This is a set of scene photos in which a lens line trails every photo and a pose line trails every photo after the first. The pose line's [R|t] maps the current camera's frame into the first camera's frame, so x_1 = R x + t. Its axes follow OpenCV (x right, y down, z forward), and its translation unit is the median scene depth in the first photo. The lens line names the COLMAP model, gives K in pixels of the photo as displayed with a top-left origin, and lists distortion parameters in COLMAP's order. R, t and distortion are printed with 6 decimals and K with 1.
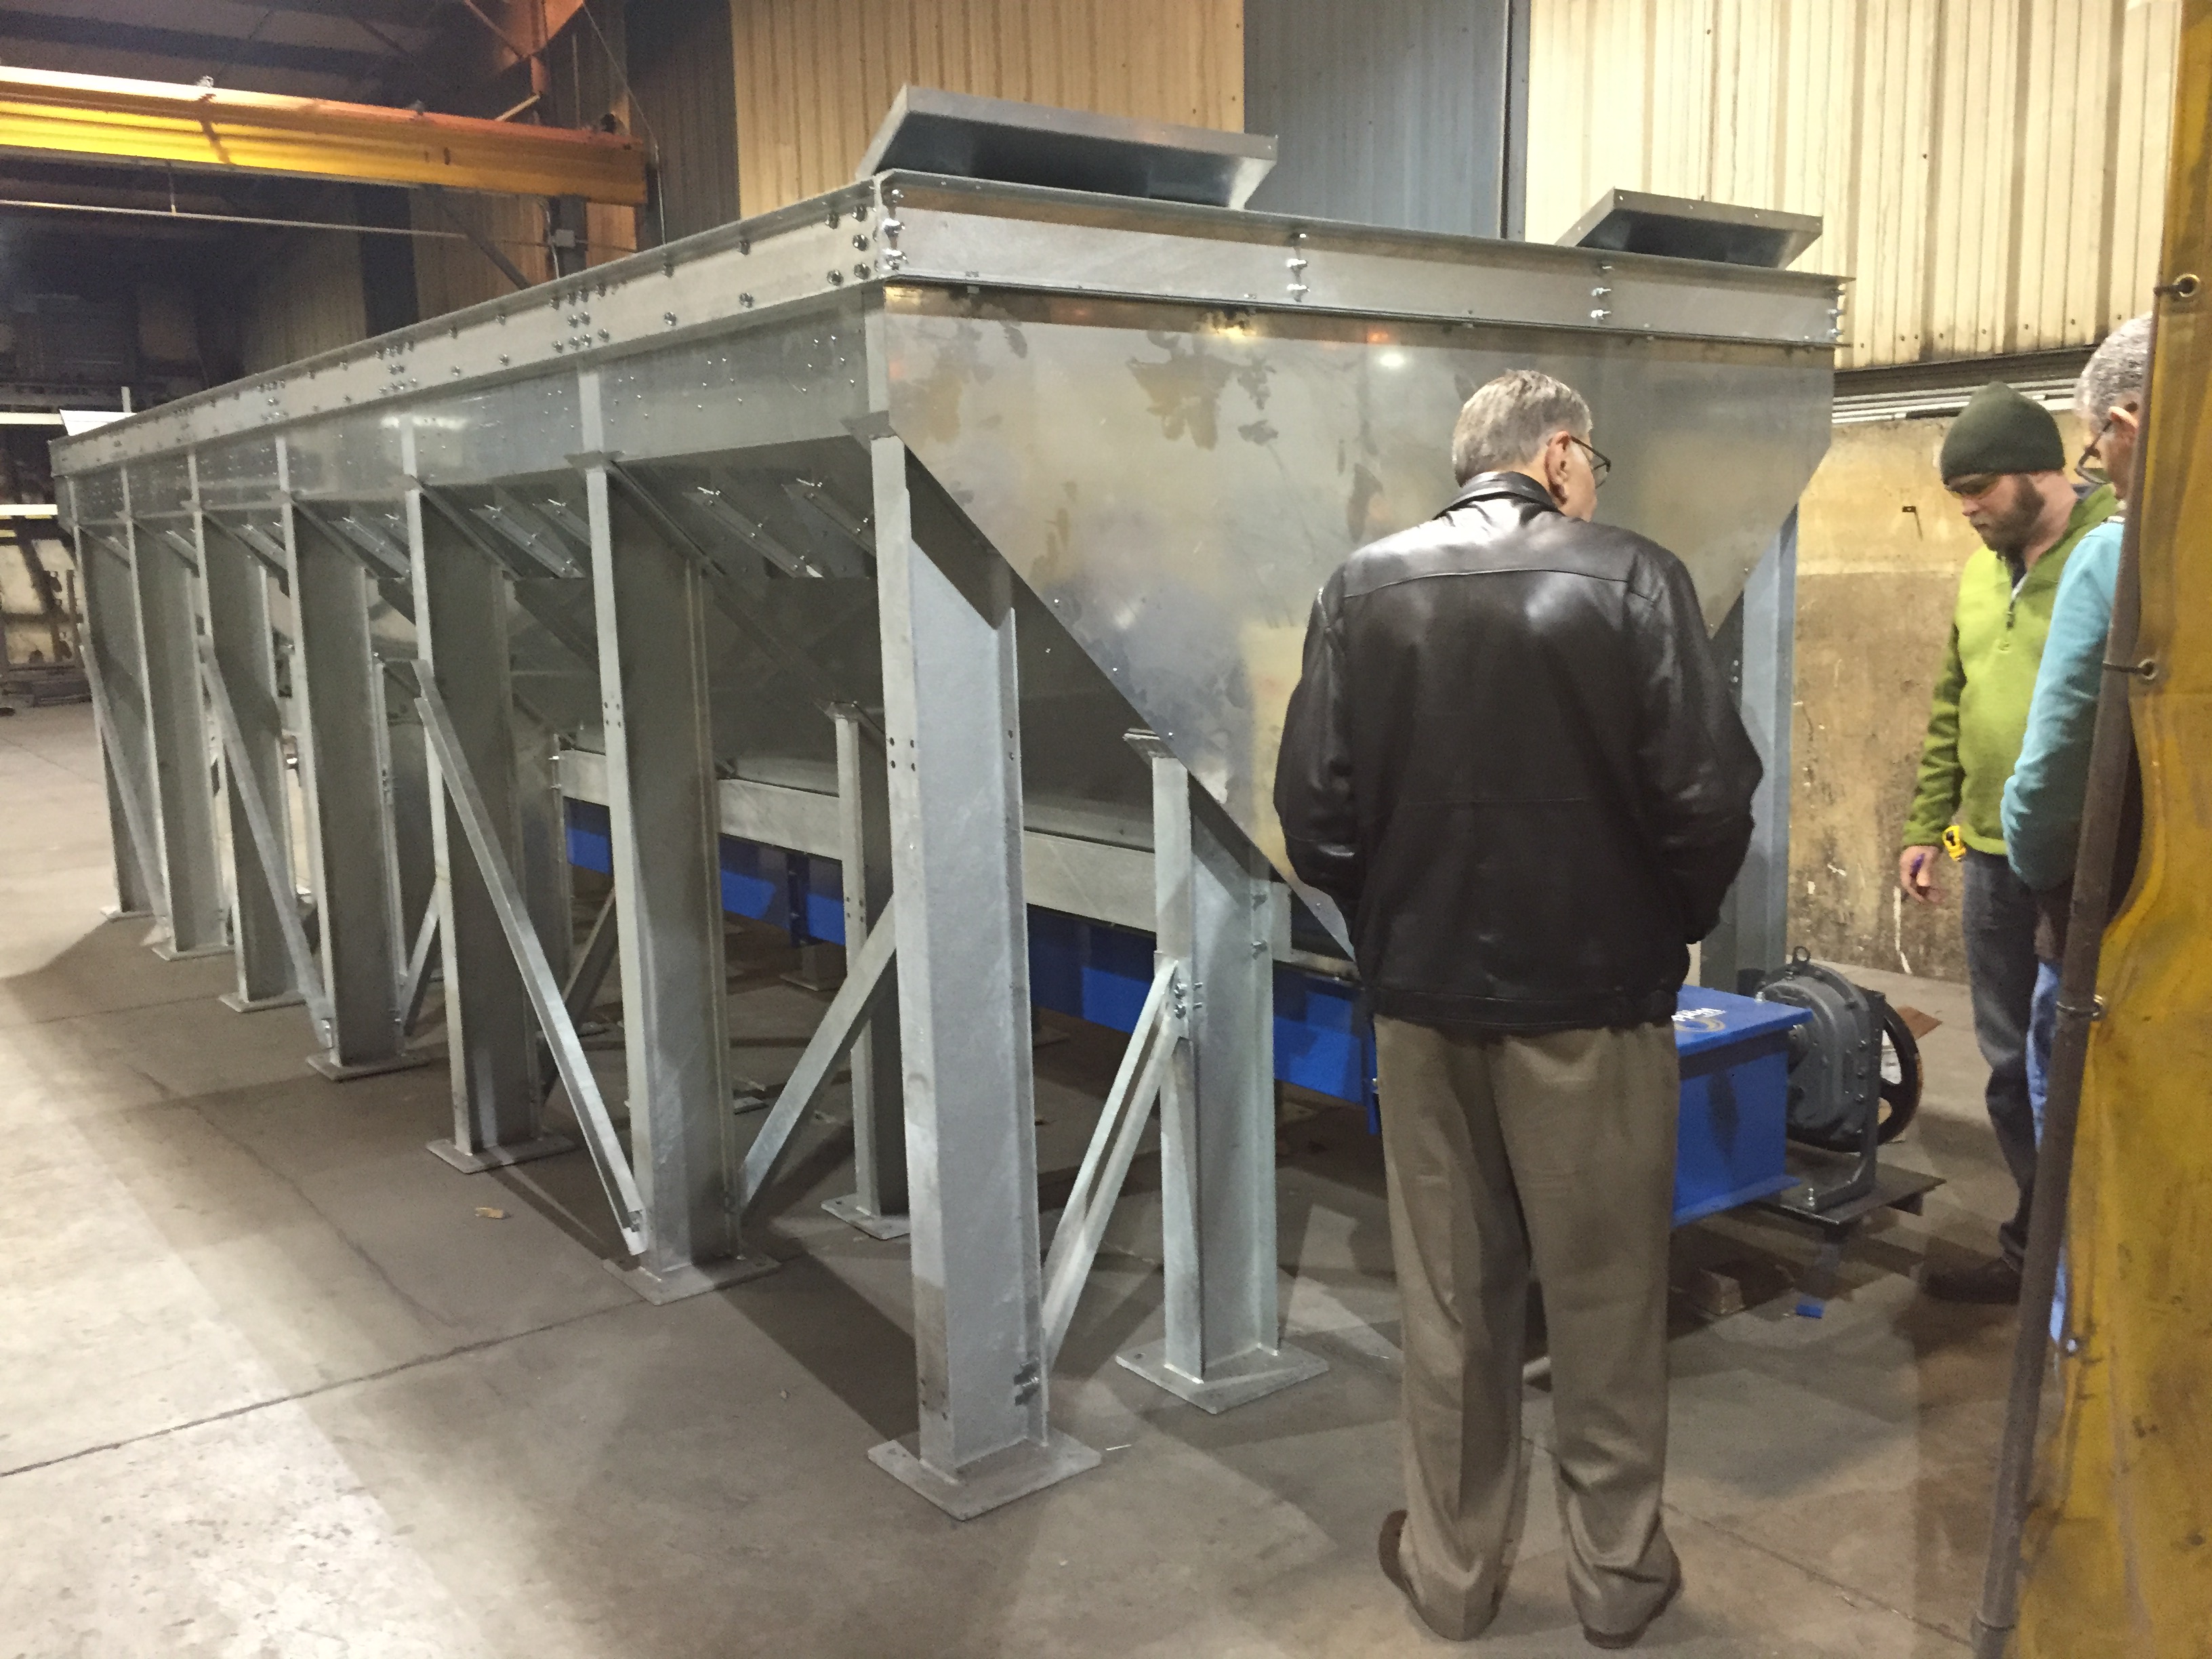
lens RADIAL K [[1897.4, 0, 1111.1], [0, 1897.4, 805.0], [0, 0, 1]] dist [0.082216, -0.117630]
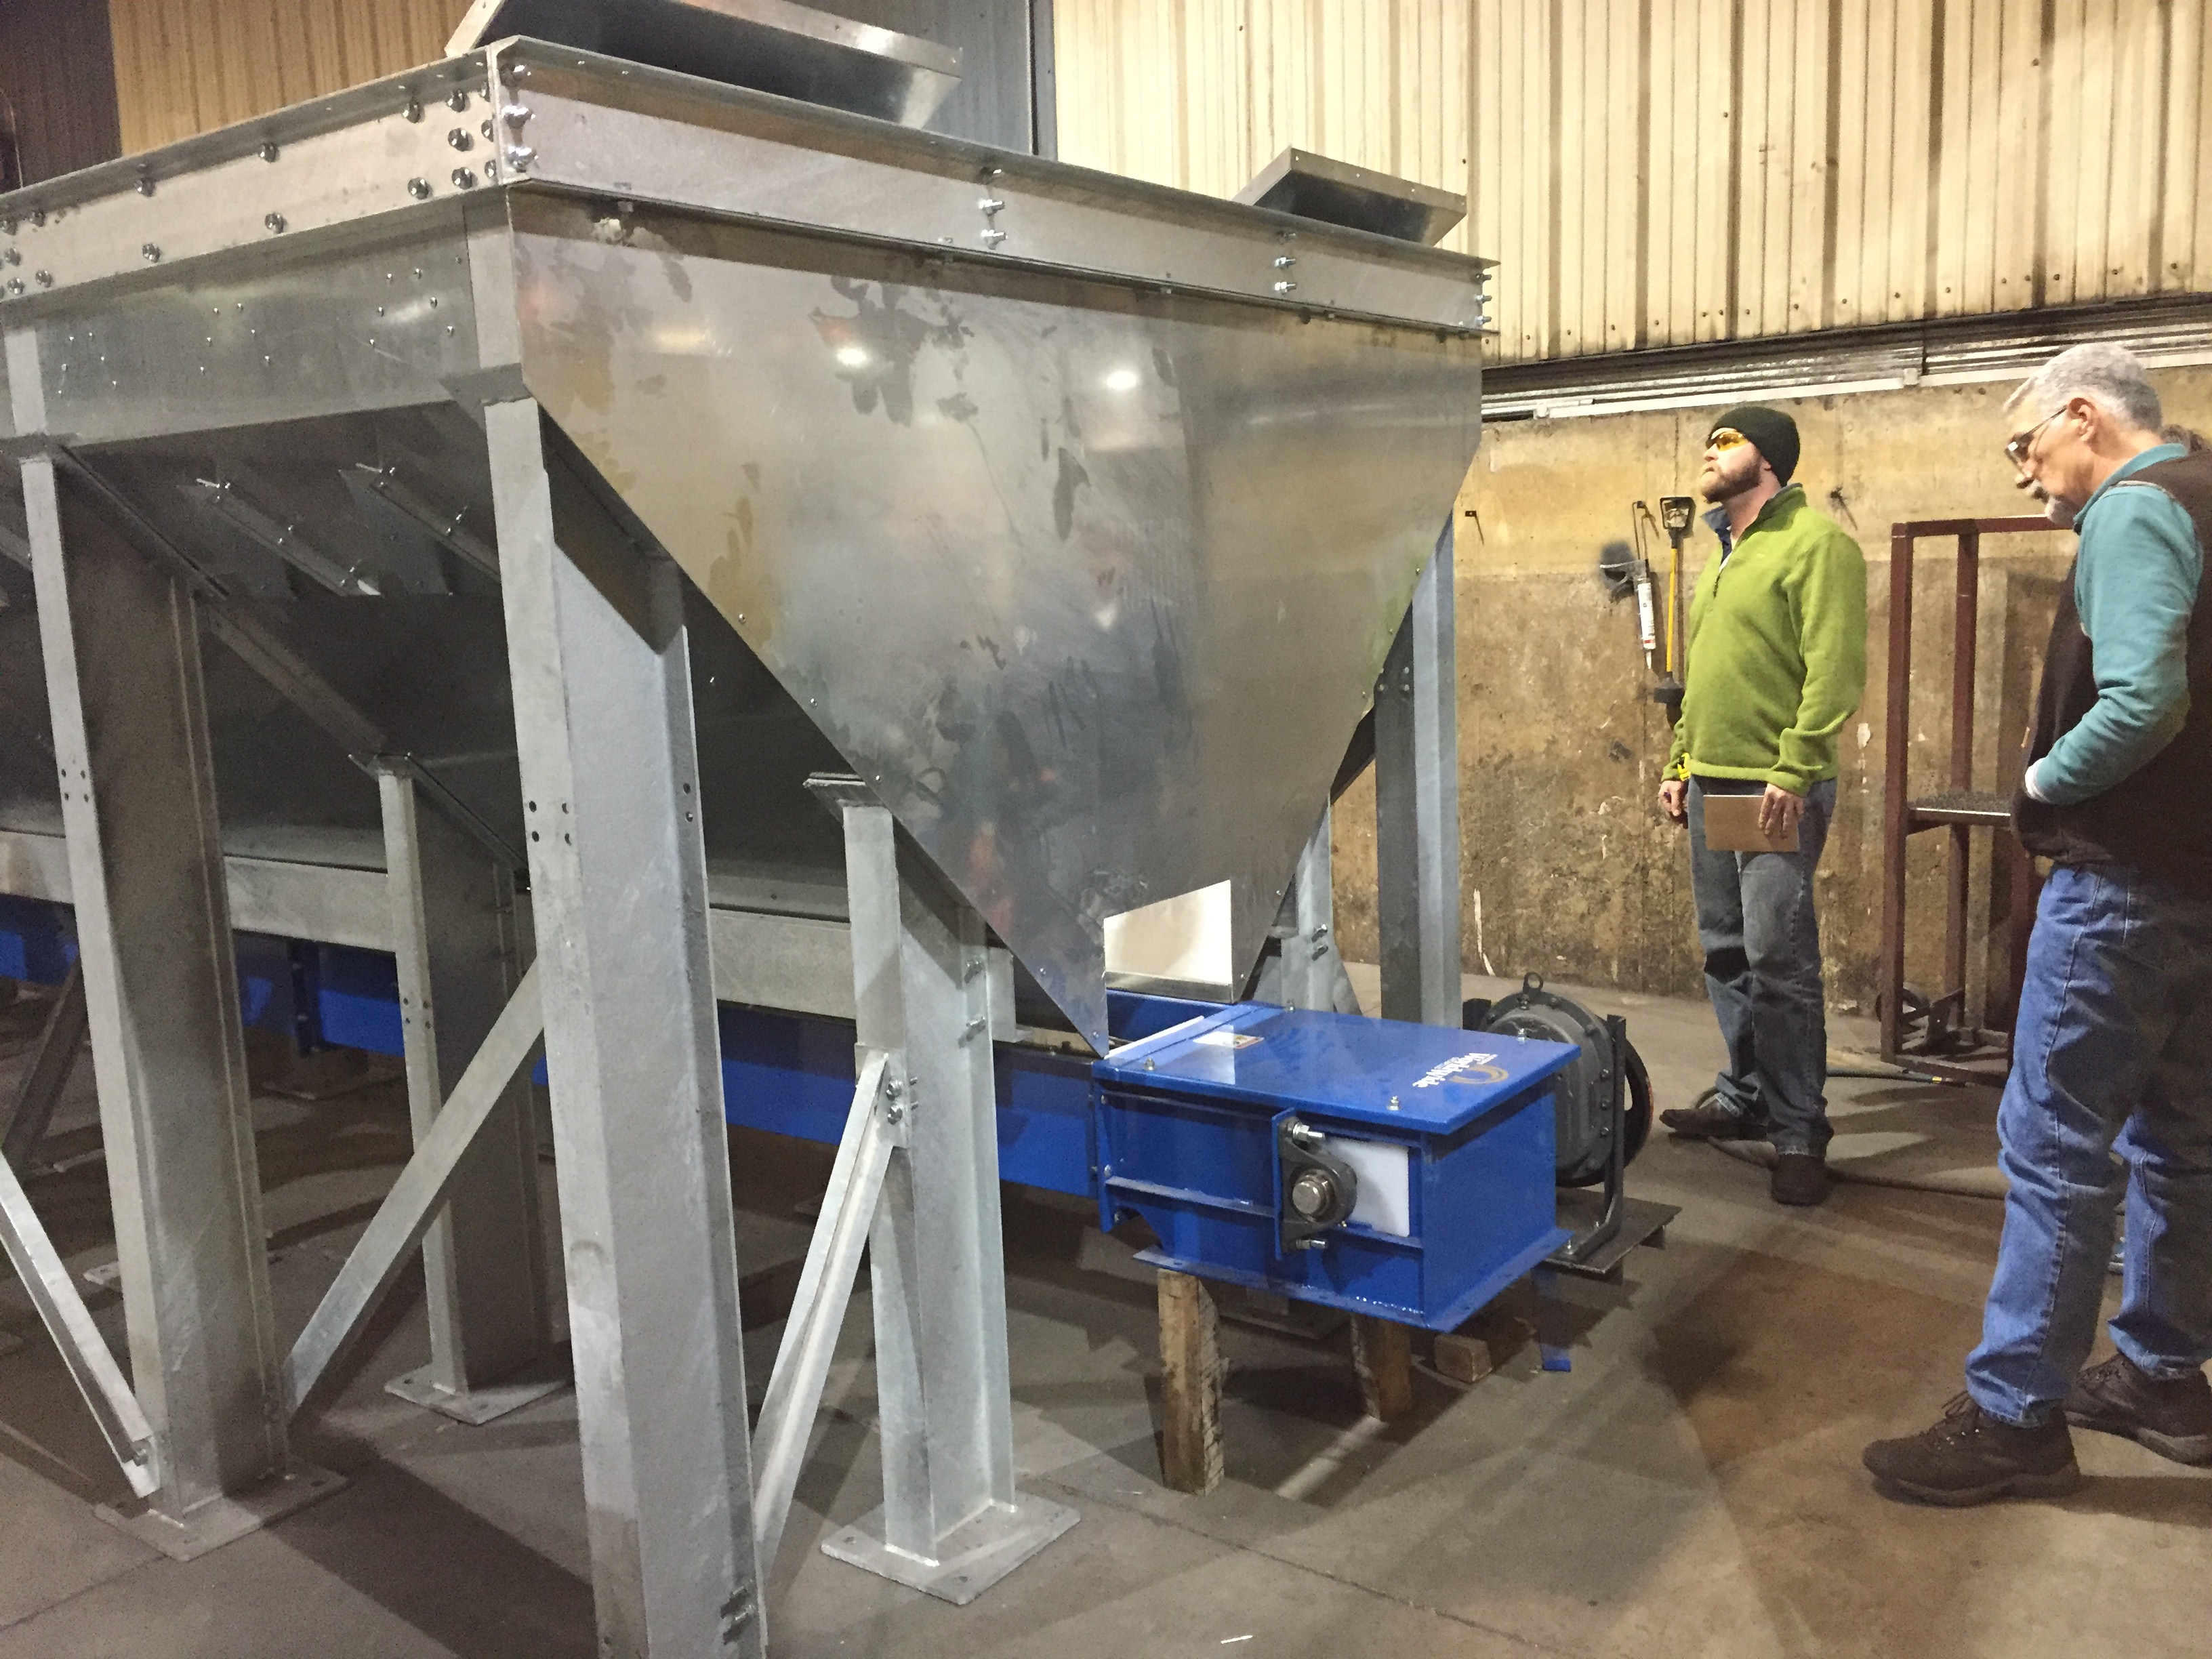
lens RADIAL K [[1897.4, 0, 1111.1], [0, 1897.4, 805.0], [0, 0, 1]] dist [0.082216, -0.117630]
pose [[0.958561, -0.053080, 0.279897, -0.094907], [0.056486, 0.998395, -0.004112, -0.015760], [-0.279230, 0.019752, 0.960021, 0.184184]]
